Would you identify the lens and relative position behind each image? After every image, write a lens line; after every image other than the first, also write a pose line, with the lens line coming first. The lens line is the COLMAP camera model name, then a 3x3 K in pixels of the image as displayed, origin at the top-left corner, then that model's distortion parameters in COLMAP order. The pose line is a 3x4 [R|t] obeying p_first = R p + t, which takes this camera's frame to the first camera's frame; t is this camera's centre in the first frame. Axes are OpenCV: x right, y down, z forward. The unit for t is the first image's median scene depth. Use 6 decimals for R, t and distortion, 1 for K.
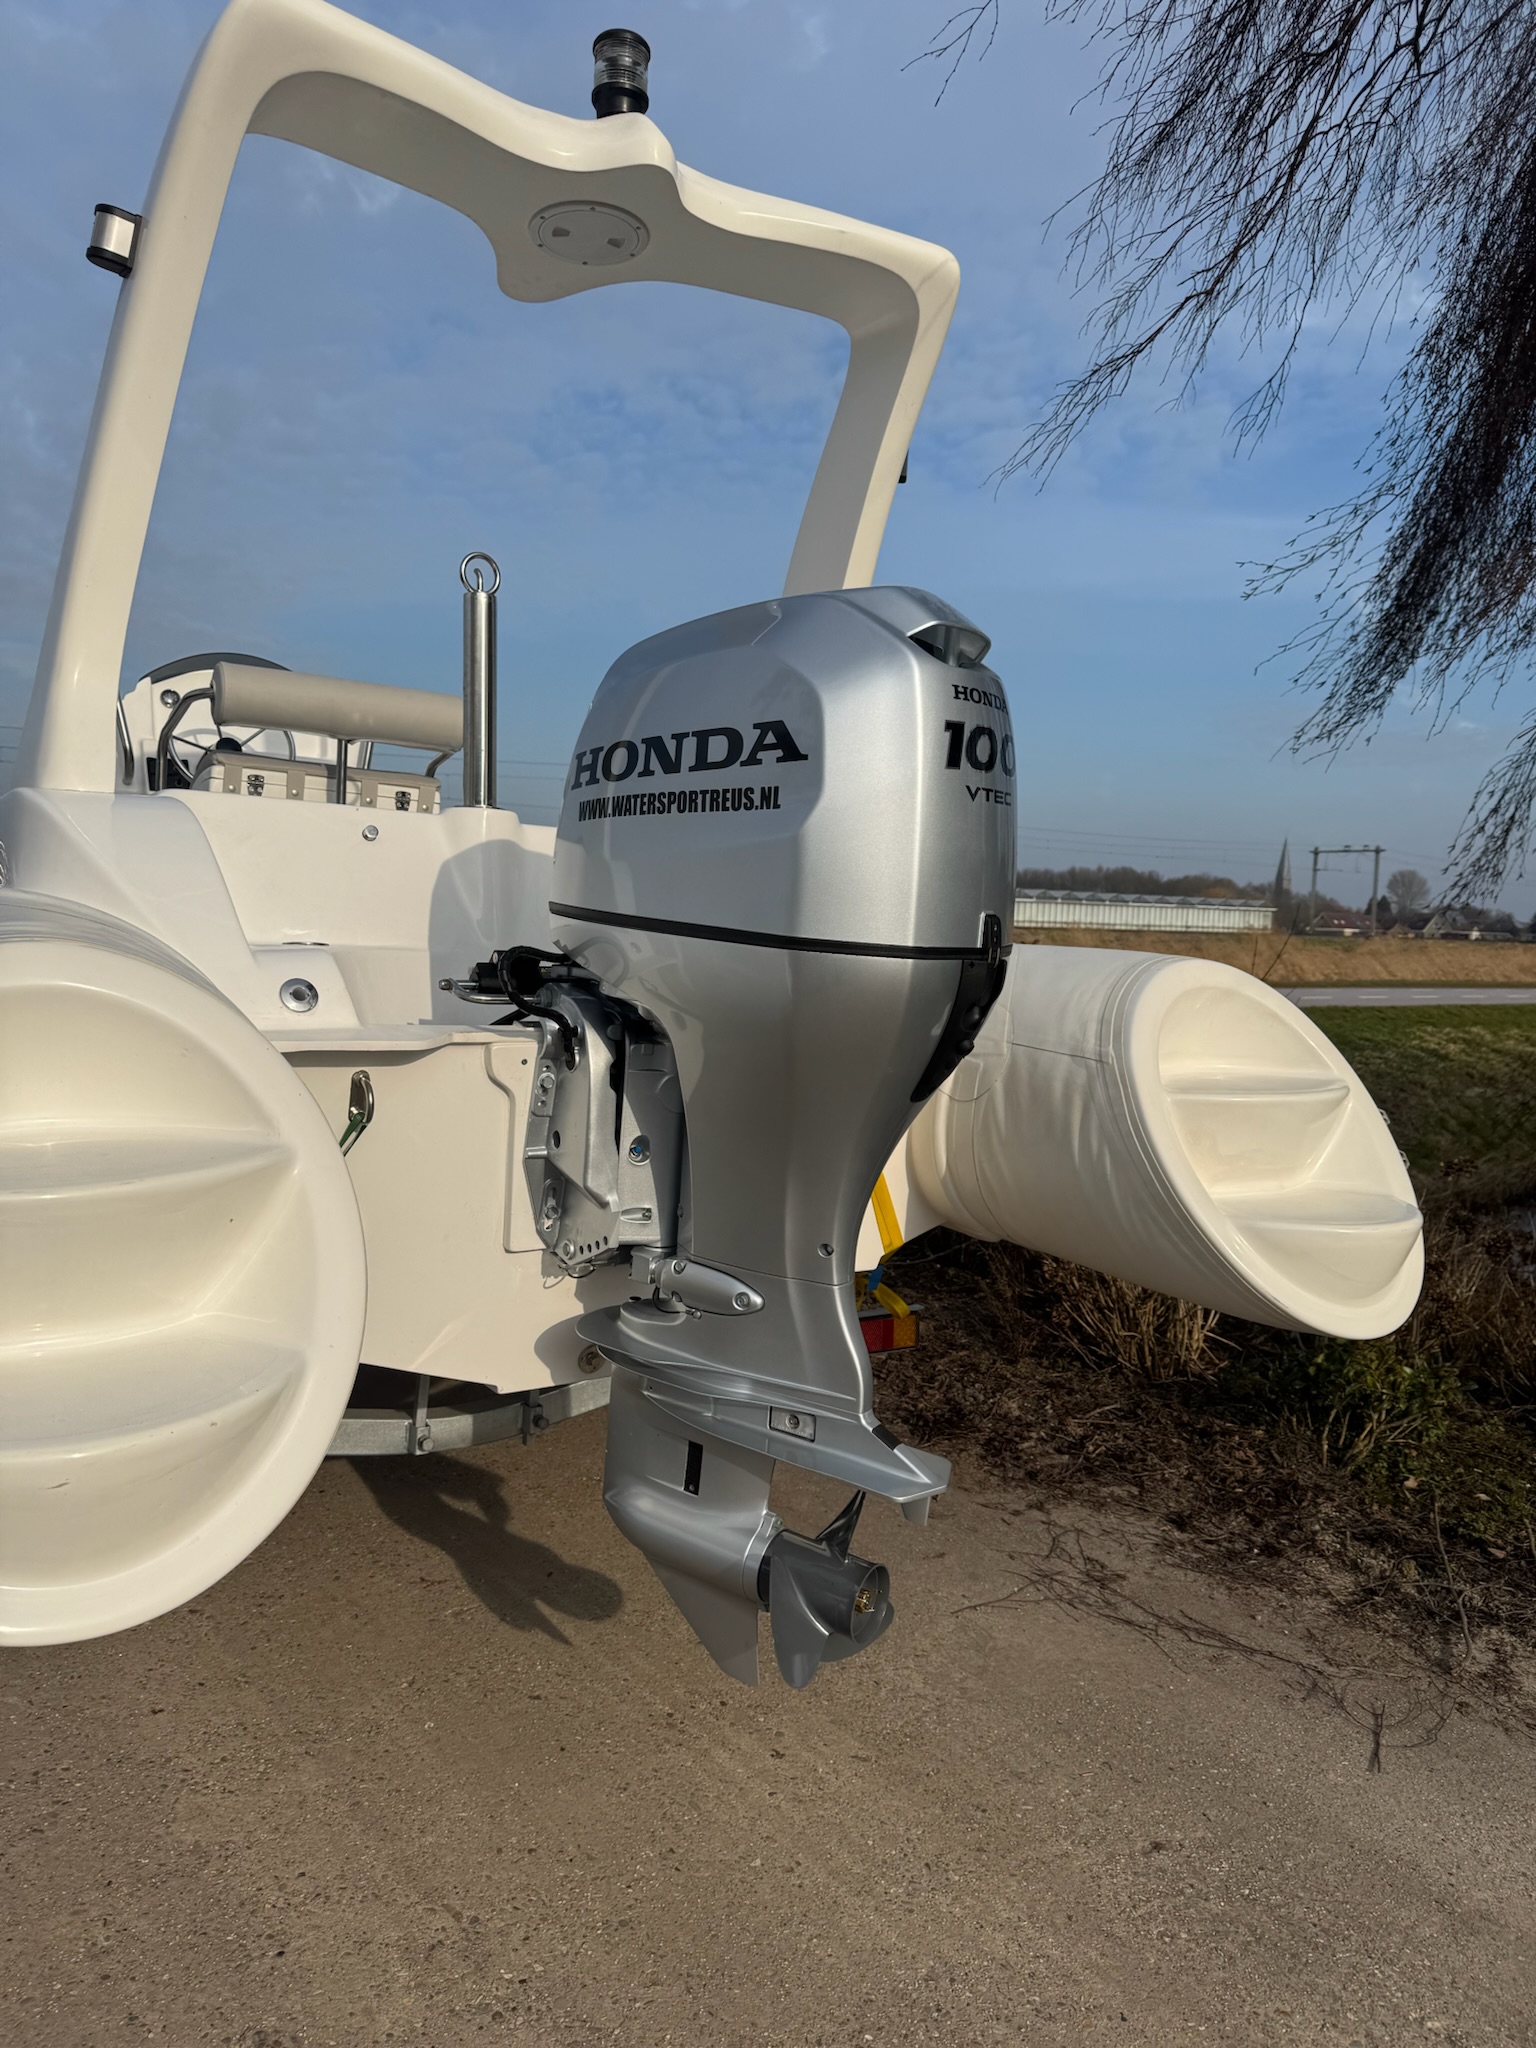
lens RADIAL K [[1467.4, 0, 768.0], [0, 1467.4, 1024.0], [0, 0, 1]] dist [0.007368, -0.008329]
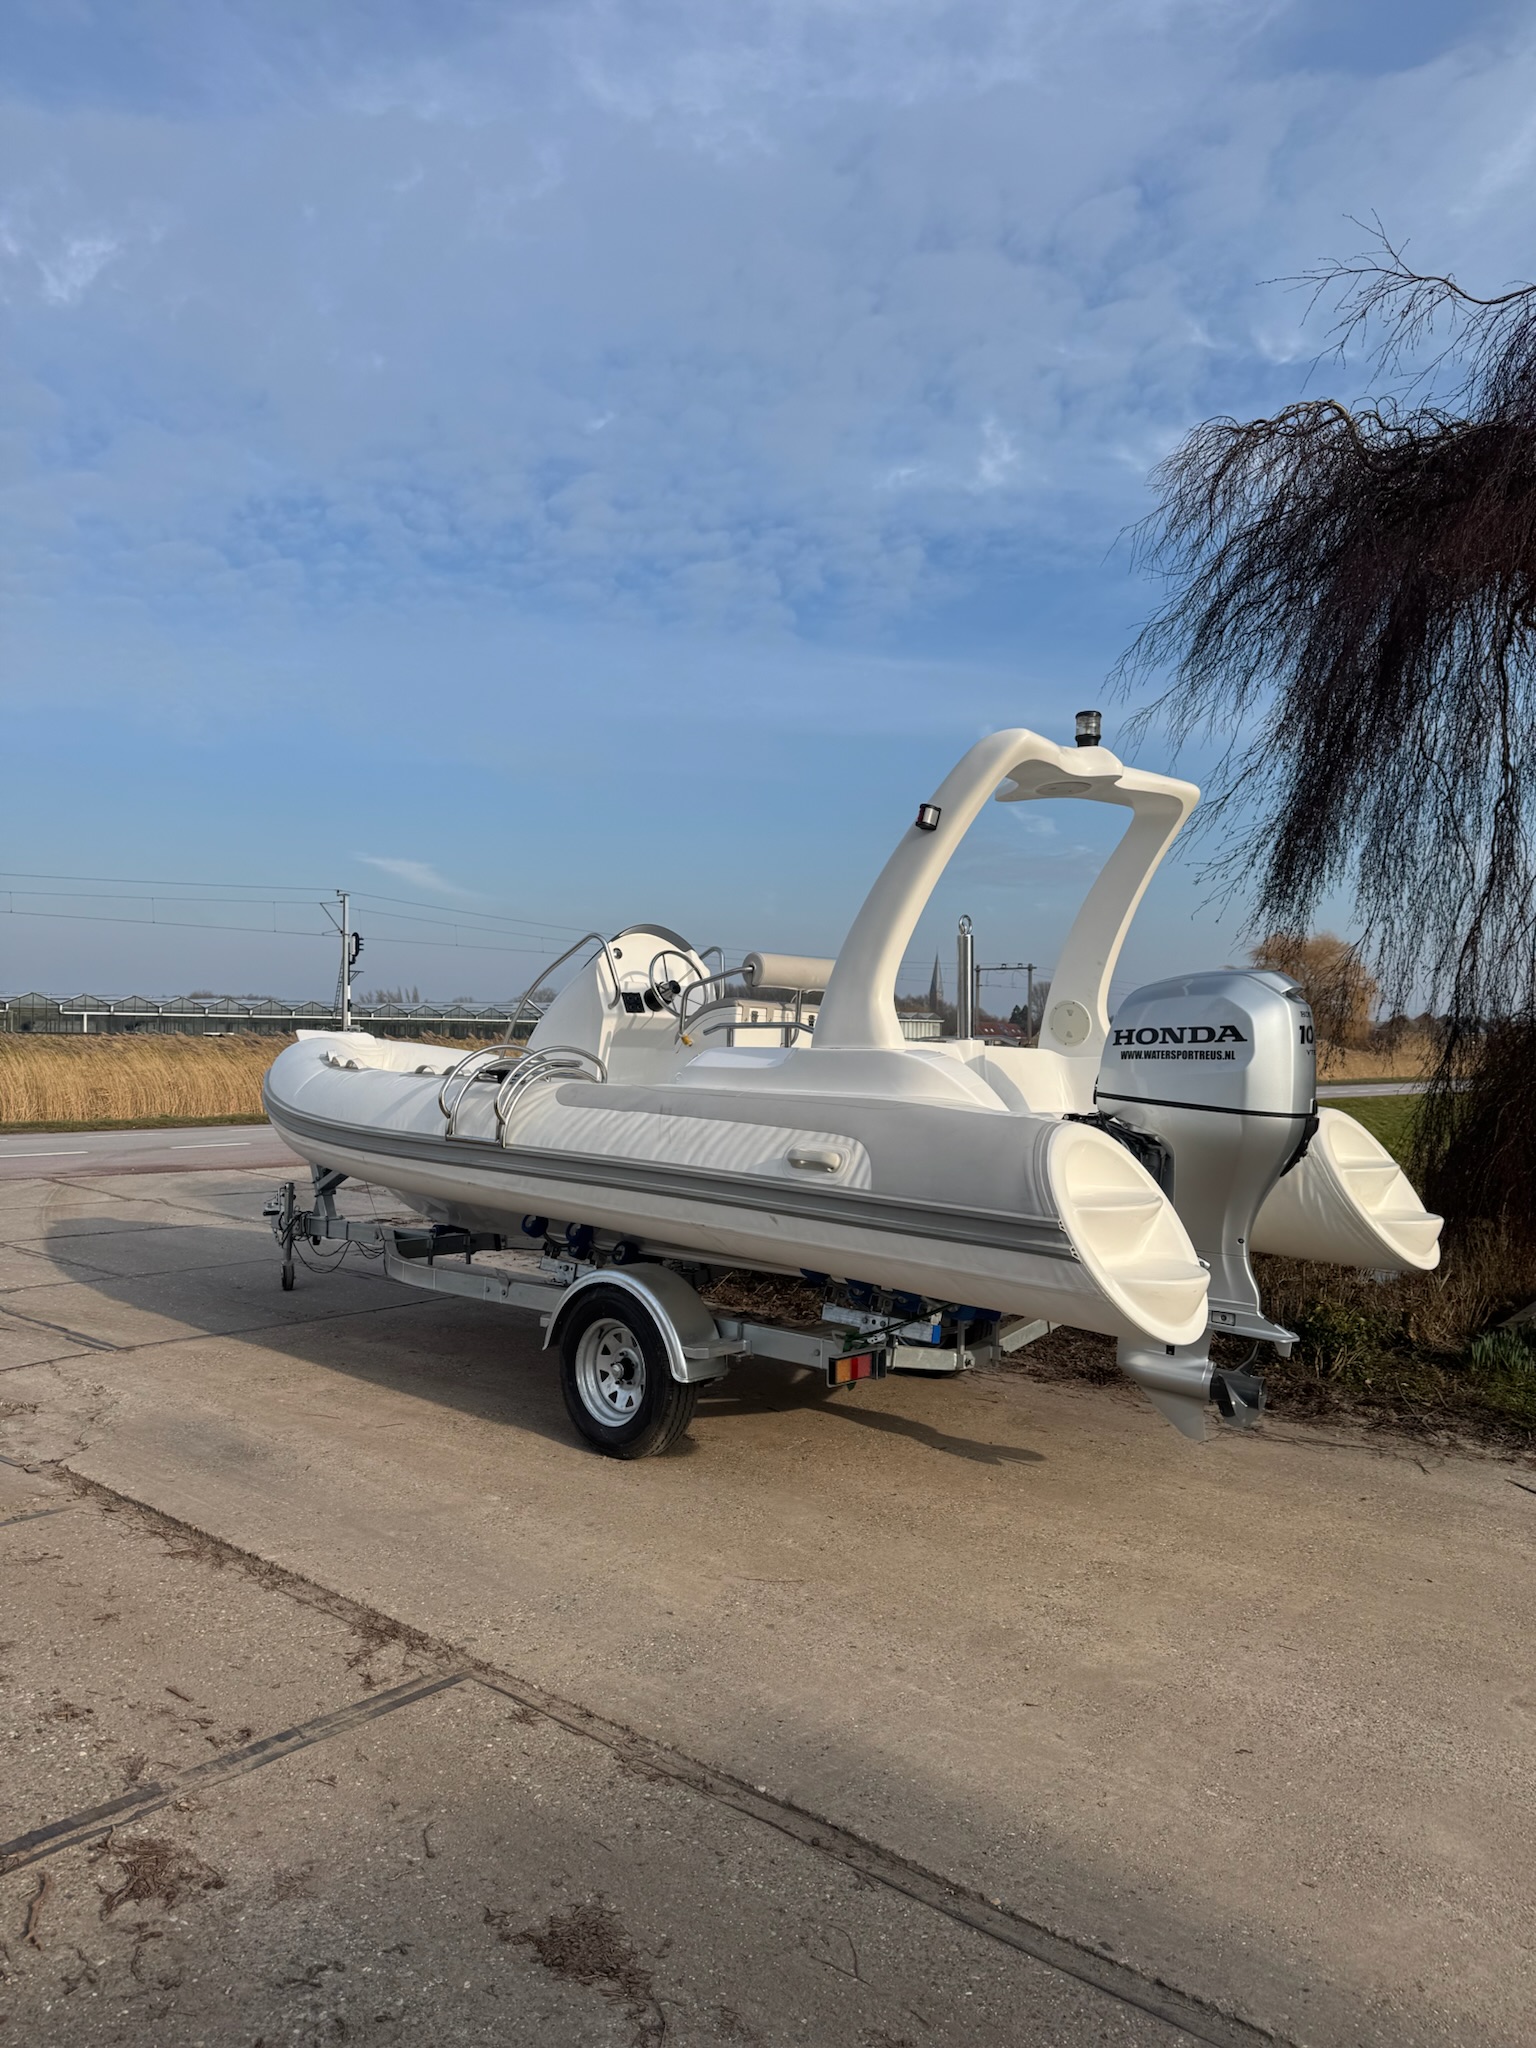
lens RADIAL K [[1445.3, 0, 761.2], [0, 1445.3, 1005.7], [0, 0, 1]] dist [0.093285, -0.175193]
pose [[0.976229, -0.015505, 0.216186, -0.908703], [0.035388, 0.995456, -0.088406, -0.029880], [-0.213832, 0.093954, 0.972342, -0.874221]]
